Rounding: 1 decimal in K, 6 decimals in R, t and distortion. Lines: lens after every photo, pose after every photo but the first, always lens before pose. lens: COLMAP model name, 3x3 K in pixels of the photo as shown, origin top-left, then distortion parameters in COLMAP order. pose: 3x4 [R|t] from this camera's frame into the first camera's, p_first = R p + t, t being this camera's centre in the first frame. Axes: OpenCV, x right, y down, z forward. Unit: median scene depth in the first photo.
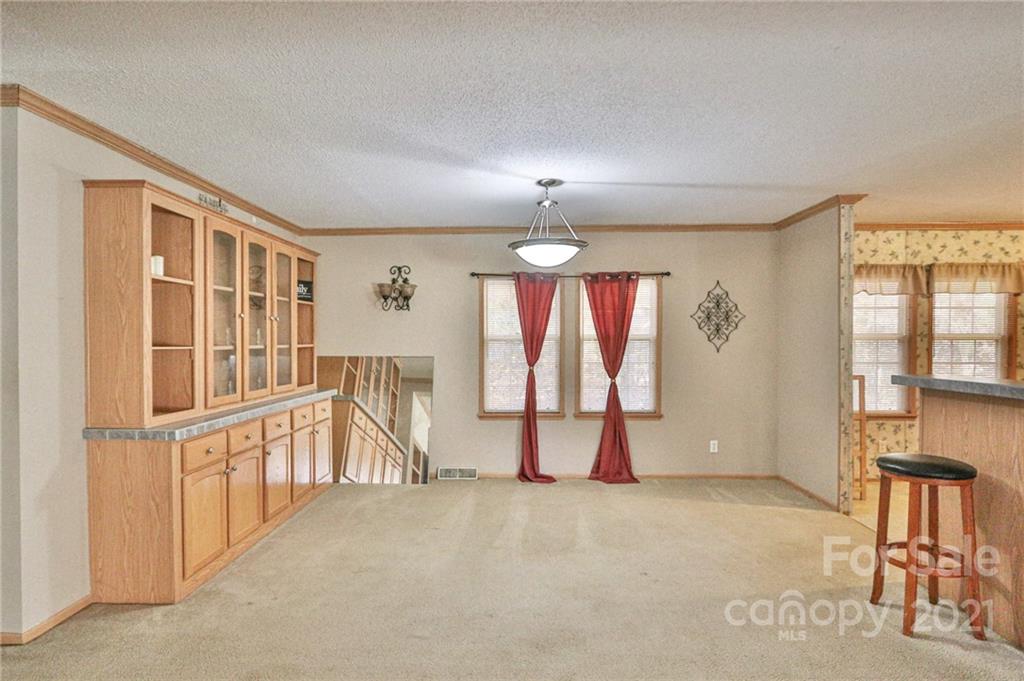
lens RADIAL K [[530.3, 0, 510.2], [0, 530.3, 350.0], [0, 0, 1]] dist [-0.014193, -0.000571]
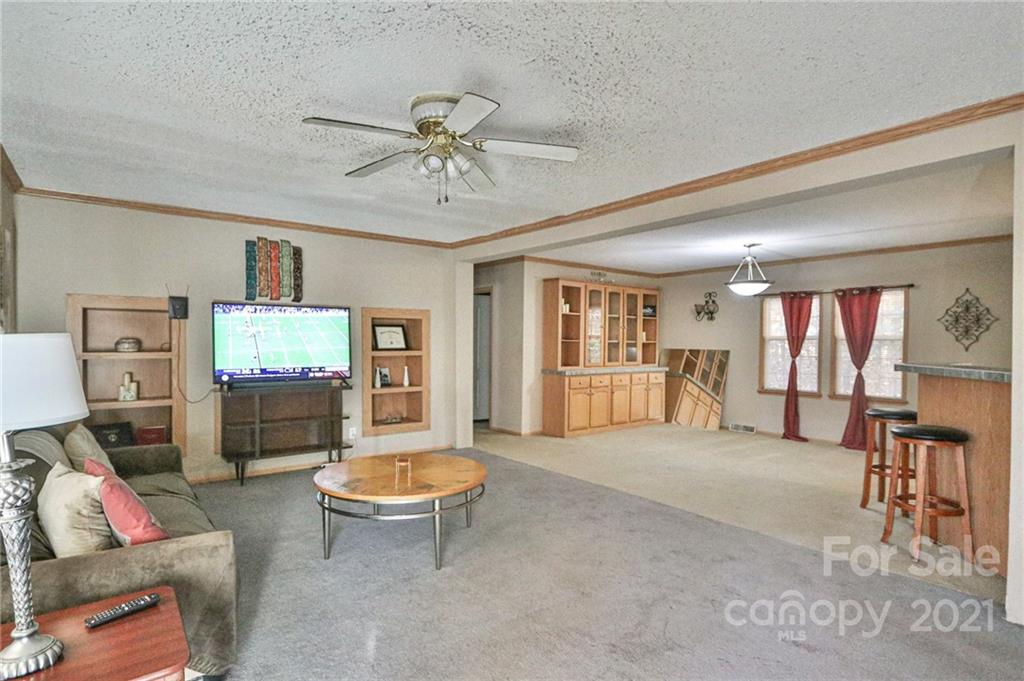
lens RADIAL K [[530.3, 0, 507.0], [0, 530.3, 352.8], [0, 0, 1]] dist [-0.014193, -0.000571]
pose [[0.640176, 0.023623, -0.767865, 0.631901], [-0.023589, 0.999660, 0.011087, 0.018697], [0.767866, 0.011016, 0.640516, -0.483864]]
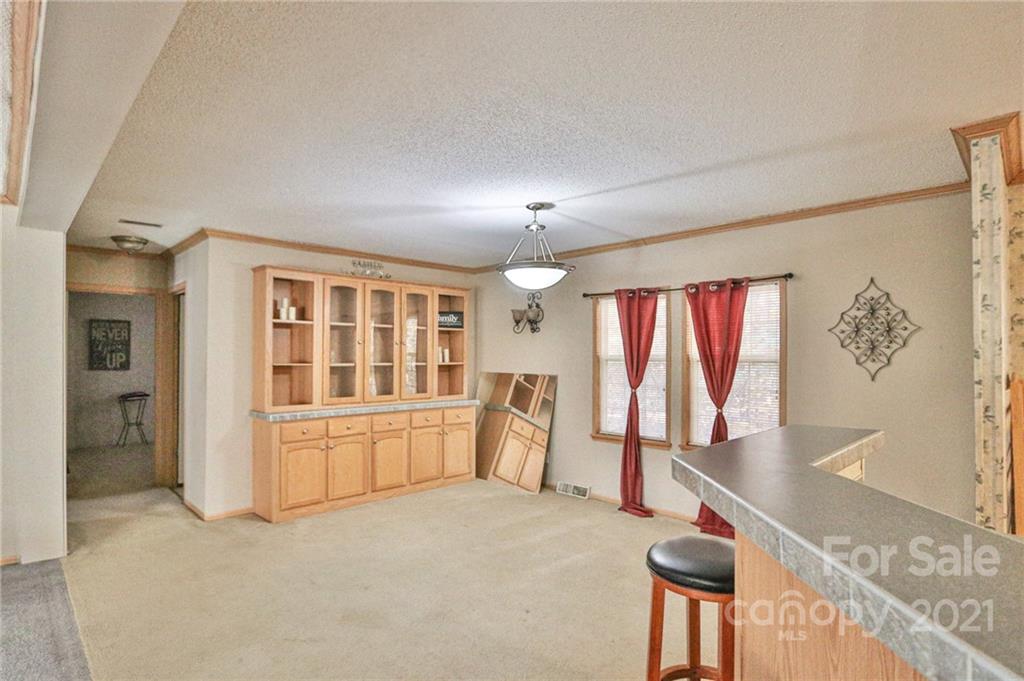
lens RADIAL K [[530.3, 0, 506.5], [0, 530.3, 354.6], [0, 0, 1]] dist [-0.014193, -0.000571]
pose [[0.718886, 0.002336, -0.695124, 0.532311], [-0.016453, 0.999771, -0.013656, -0.013037], [0.694934, 0.021254, 0.718760, 0.170509]]
